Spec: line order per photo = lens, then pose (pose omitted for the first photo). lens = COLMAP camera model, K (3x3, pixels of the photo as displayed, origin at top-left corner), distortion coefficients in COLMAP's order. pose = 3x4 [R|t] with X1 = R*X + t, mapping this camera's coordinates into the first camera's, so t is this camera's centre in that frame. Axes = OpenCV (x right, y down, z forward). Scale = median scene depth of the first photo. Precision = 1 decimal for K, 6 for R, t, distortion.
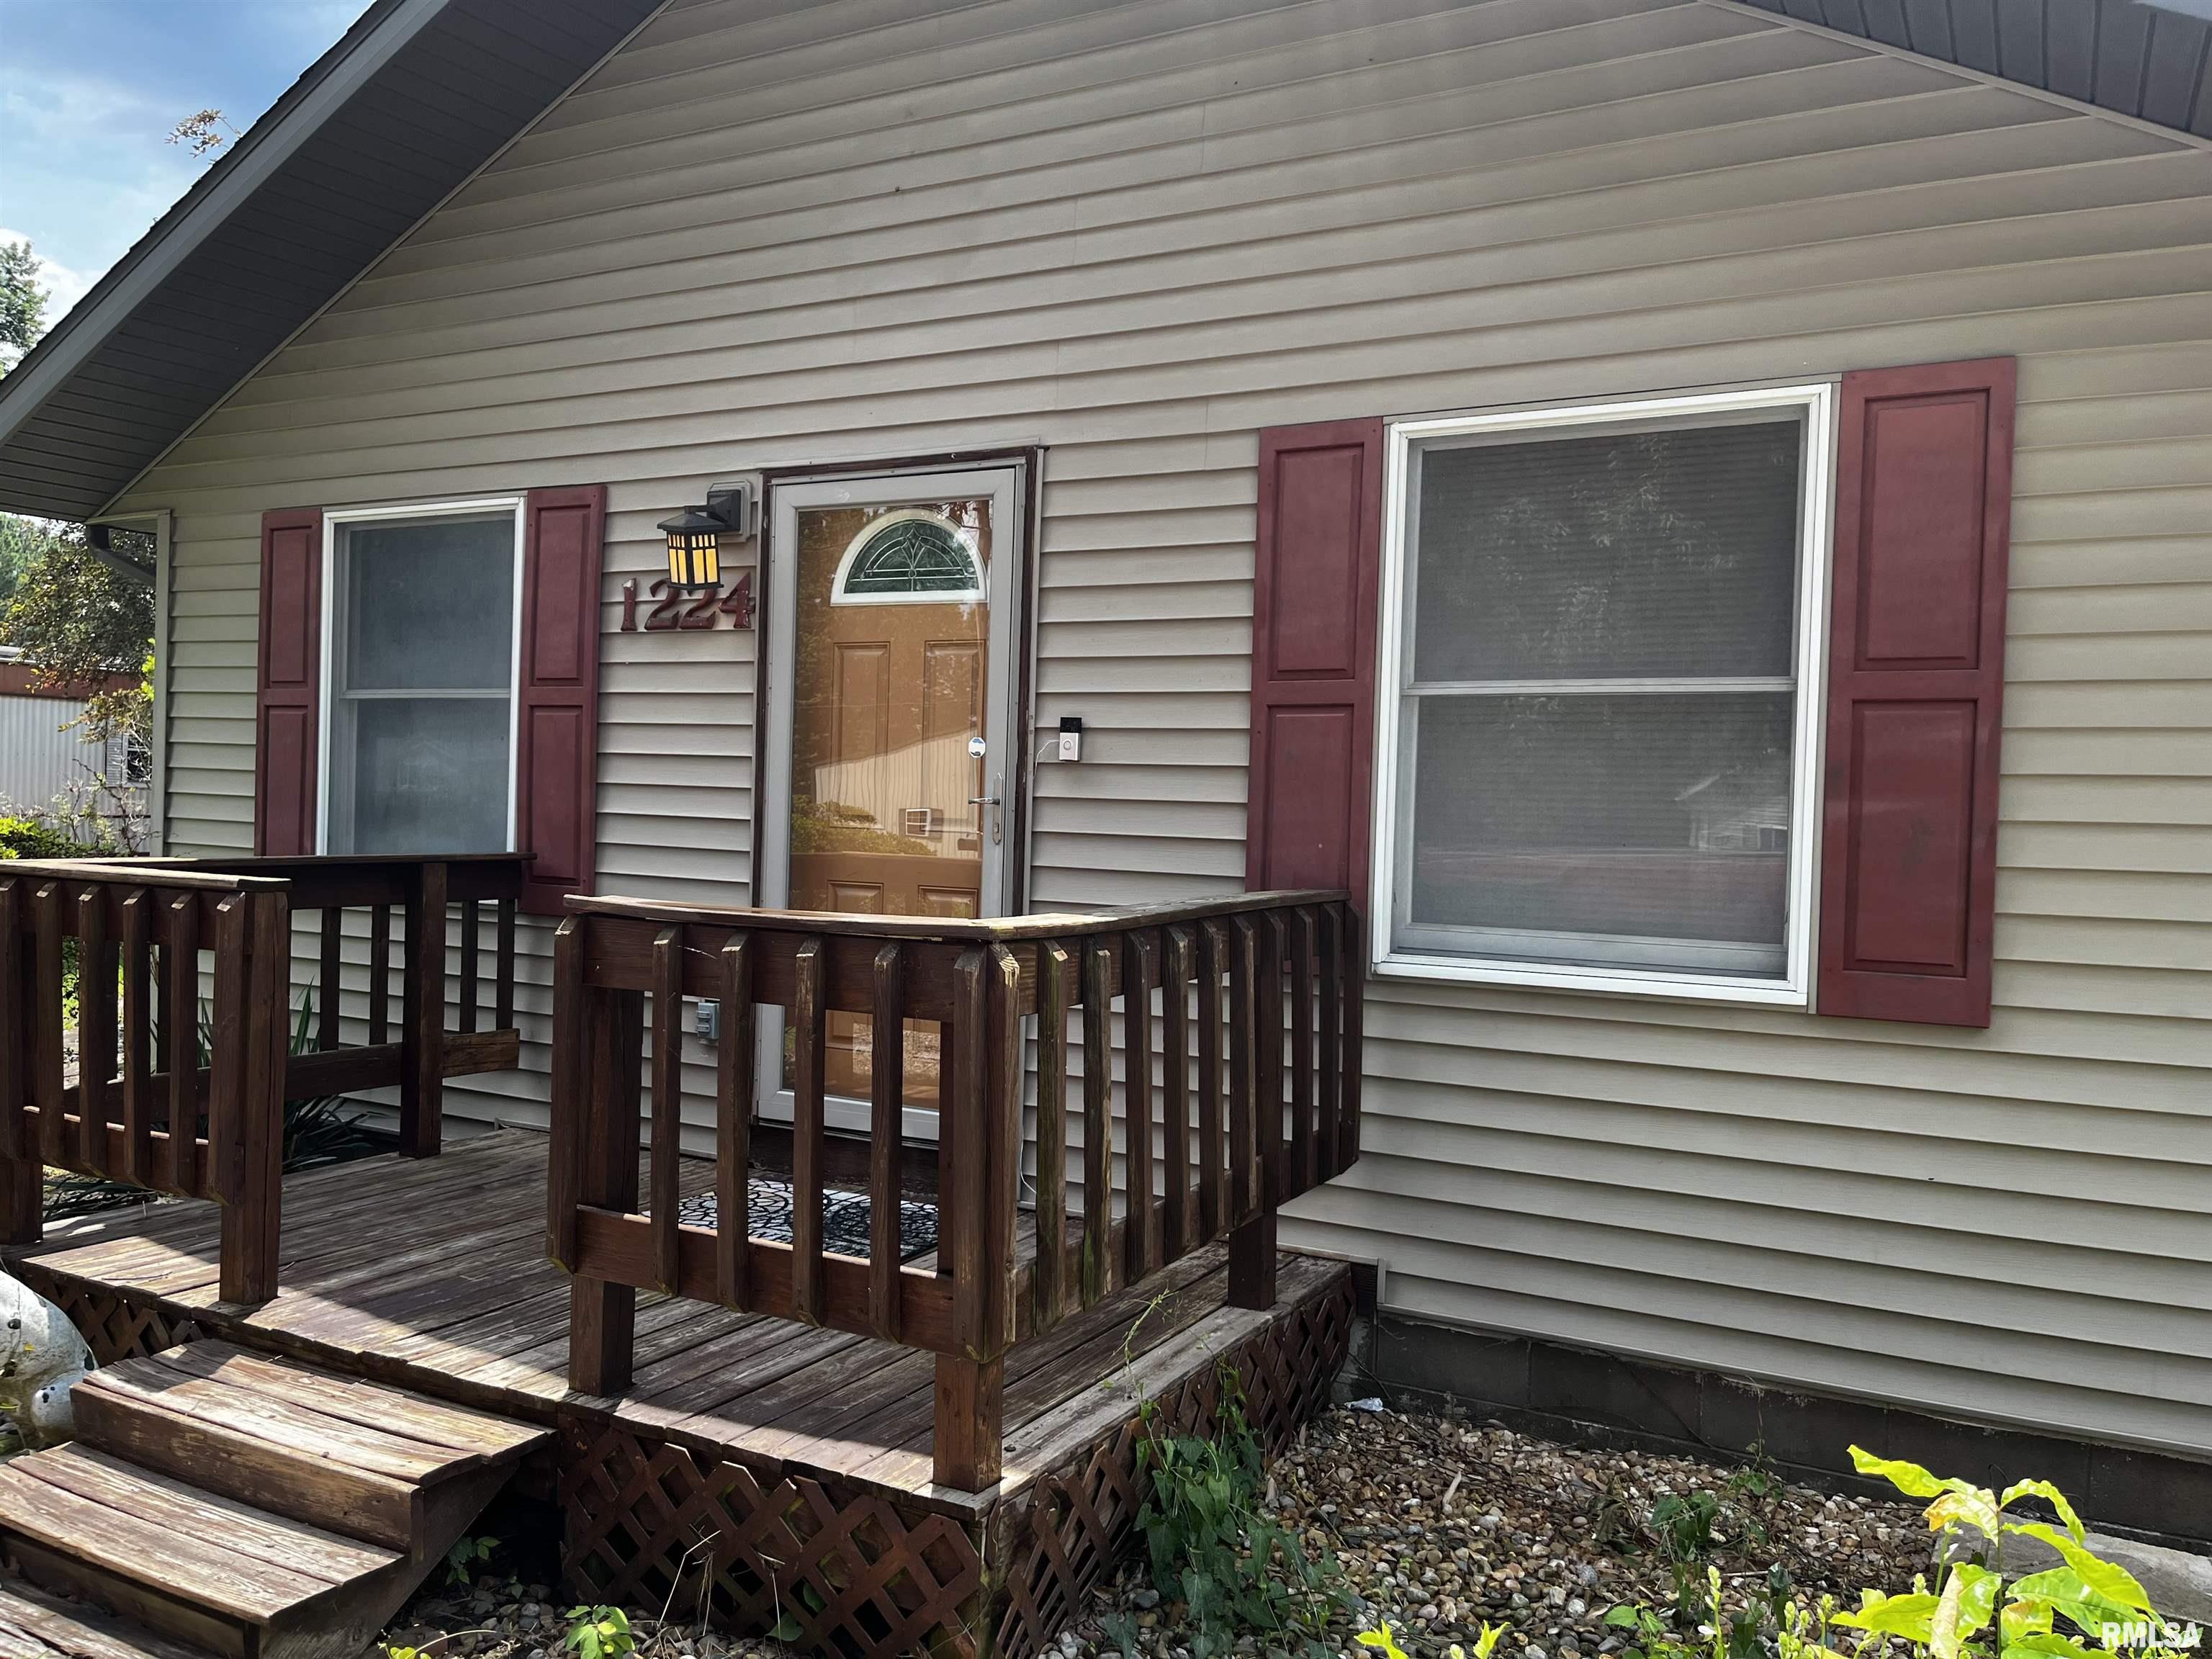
lens RADIAL K [[1681.7, 0, 1102.6], [0, 1681.7, 843.6], [0, 0, 1]] dist [0.043564, -0.057601]
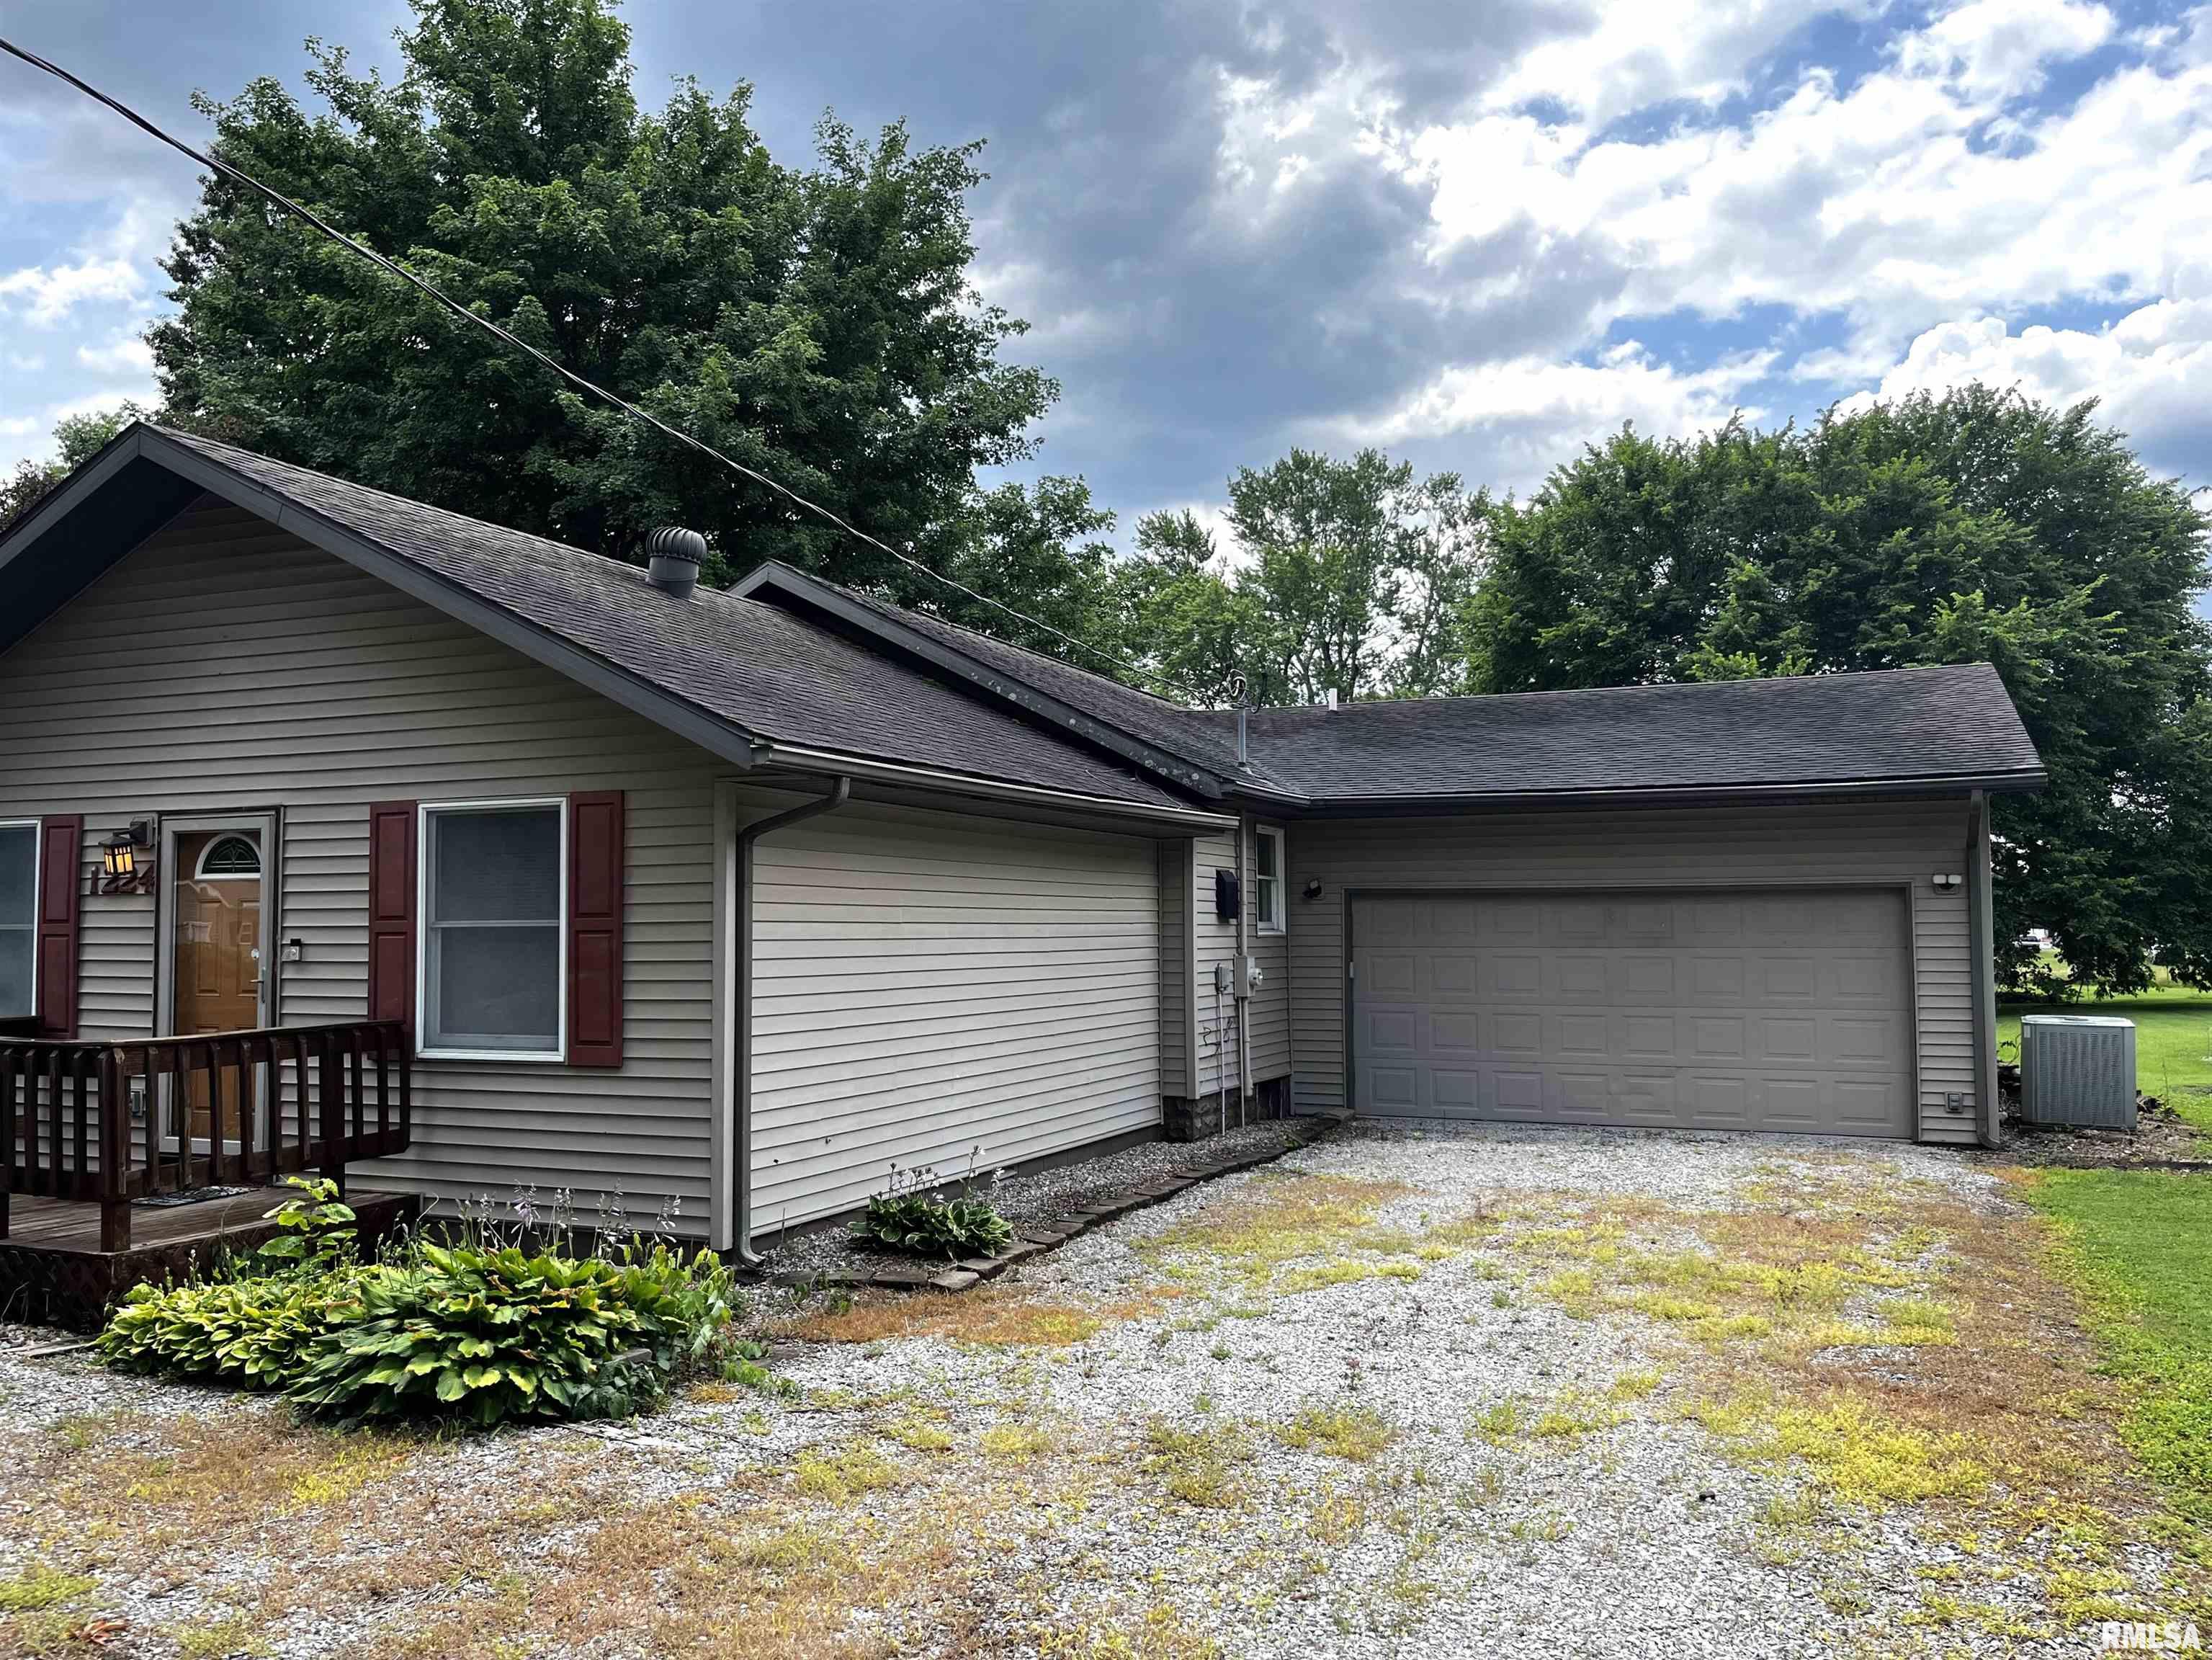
lens RADIAL K [[1725.2, 0, 1096.4], [0, 1725.2, 846.2], [0, 0, 1]] dist [0.059816, -0.086624]
pose [[0.995700, -0.031870, 0.086979, 0.698284], [0.037593, 0.997178, -0.064979, -0.013065], [-0.084662, 0.067969, 0.994089, -1.073627]]
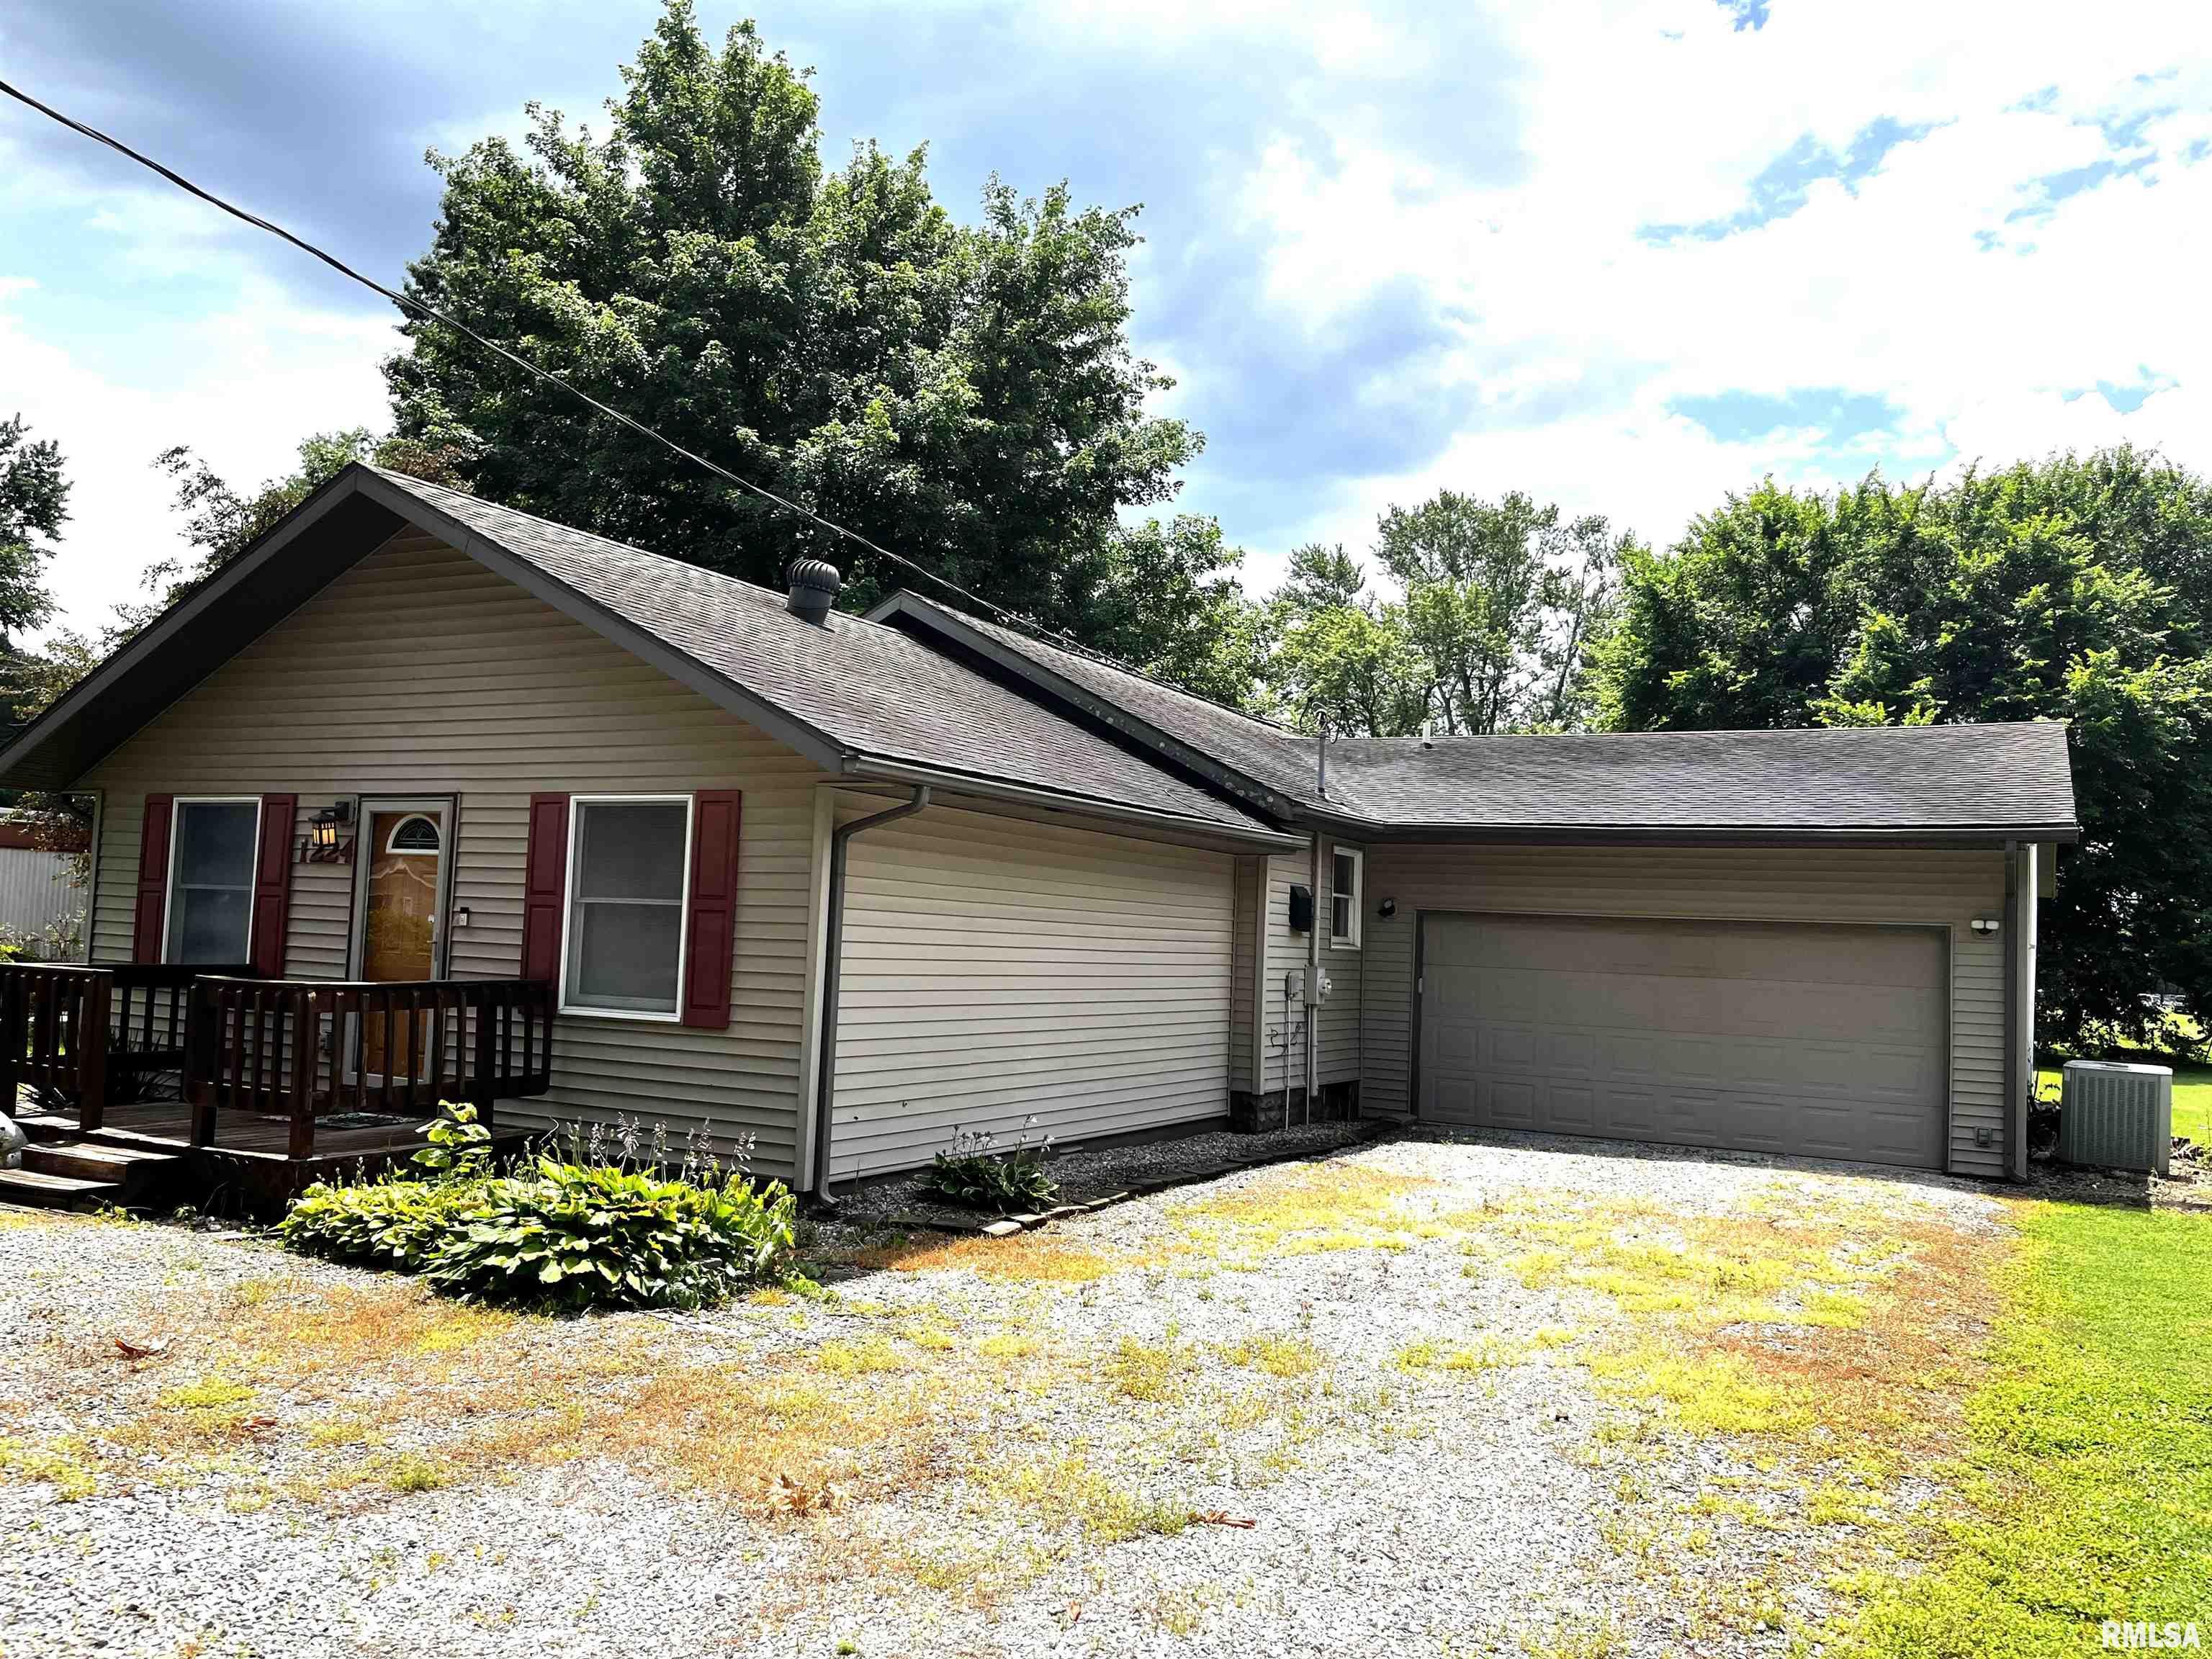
lens RADIAL K [[1681.7, 0, 1119.0], [0, 1681.7, 840.2], [0, 0, 1]] dist [0.043564, -0.057601]
pose [[0.999925, 0.010877, 0.005694, 0.809721], [-0.010387, 0.996746, -0.079934, 0.010149], [-0.006545, 0.079868, 0.996784, -1.262500]]
